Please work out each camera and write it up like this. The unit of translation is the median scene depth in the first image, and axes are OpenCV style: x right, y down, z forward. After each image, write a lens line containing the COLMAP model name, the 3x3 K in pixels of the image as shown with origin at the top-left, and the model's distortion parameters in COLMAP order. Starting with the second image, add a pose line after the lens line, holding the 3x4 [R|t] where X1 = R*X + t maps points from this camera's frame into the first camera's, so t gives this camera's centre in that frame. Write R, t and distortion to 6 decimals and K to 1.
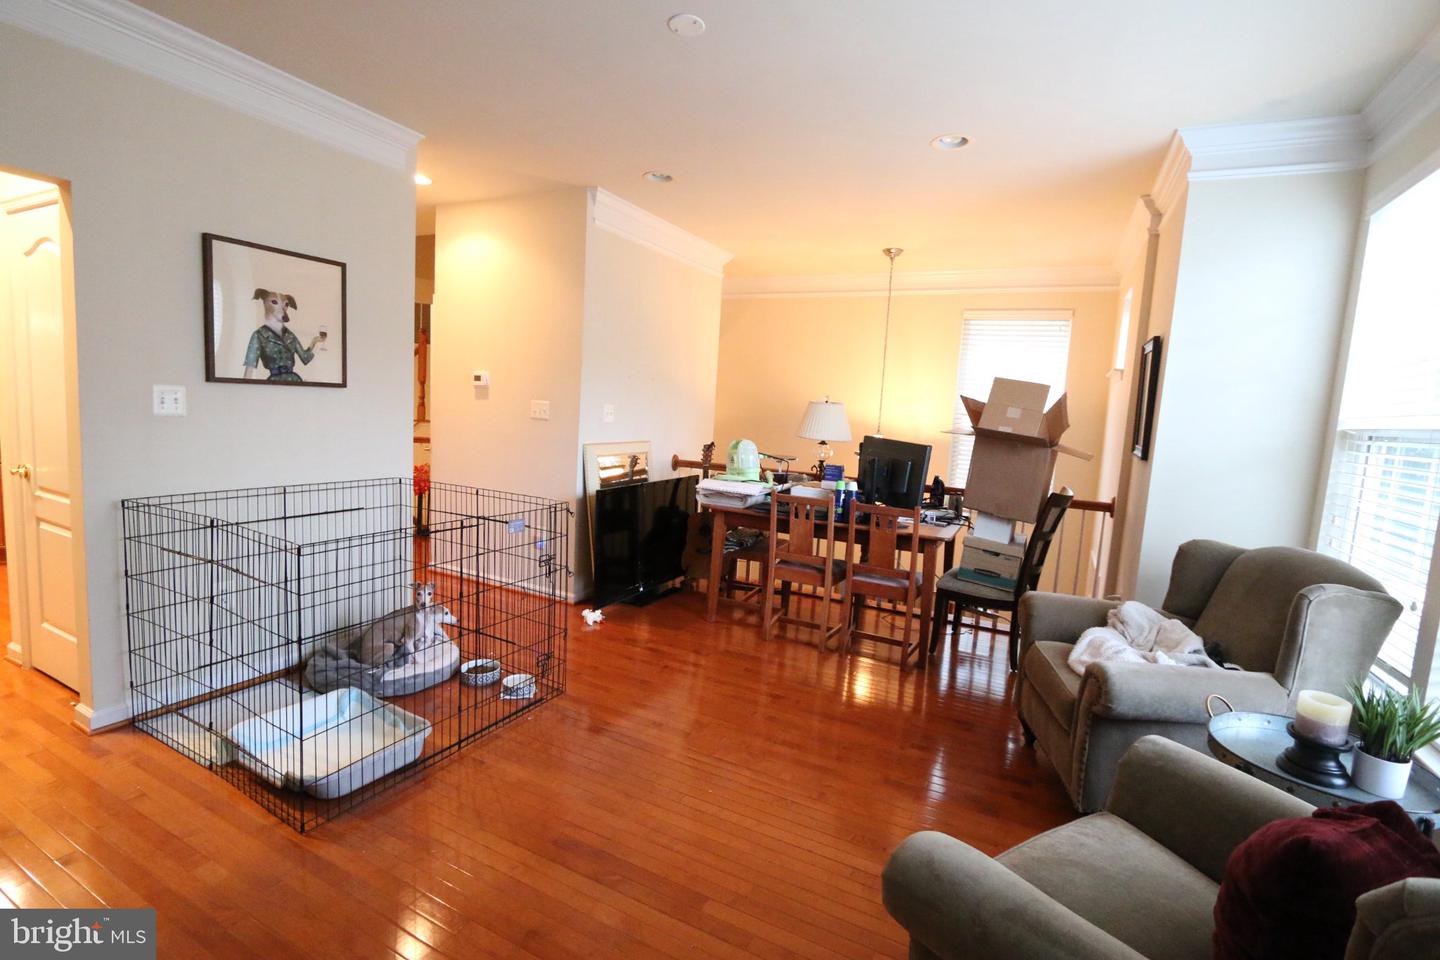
lens RADIAL K [[658.8, 0, 725.2], [0, 658.8, 475.2], [0, 0, 1]] dist [-0.014688, 0.001279]
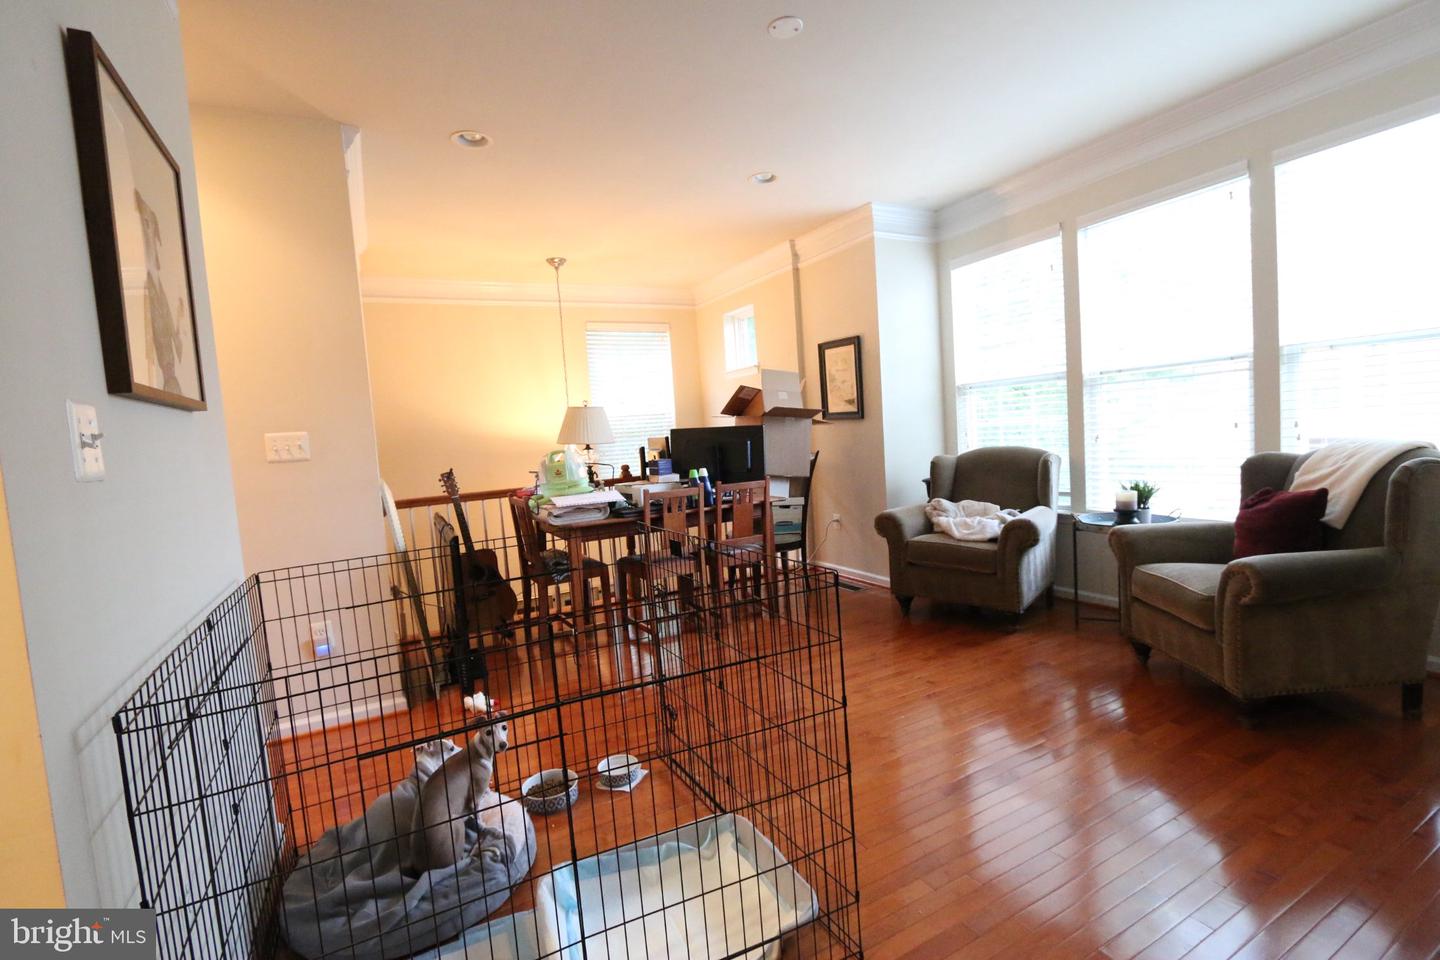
lens RADIAL K [[658.8, 0, 725.7], [0, 658.8, 480.8], [0, 0, 1]] dist [-0.014688, 0.001279]
pose [[0.568755, -0.159781, 0.806838, -0.646613], [0.187371, 0.980327, 0.062057, -0.029183], [-0.800881, 0.115883, 0.587504, 0.319464]]
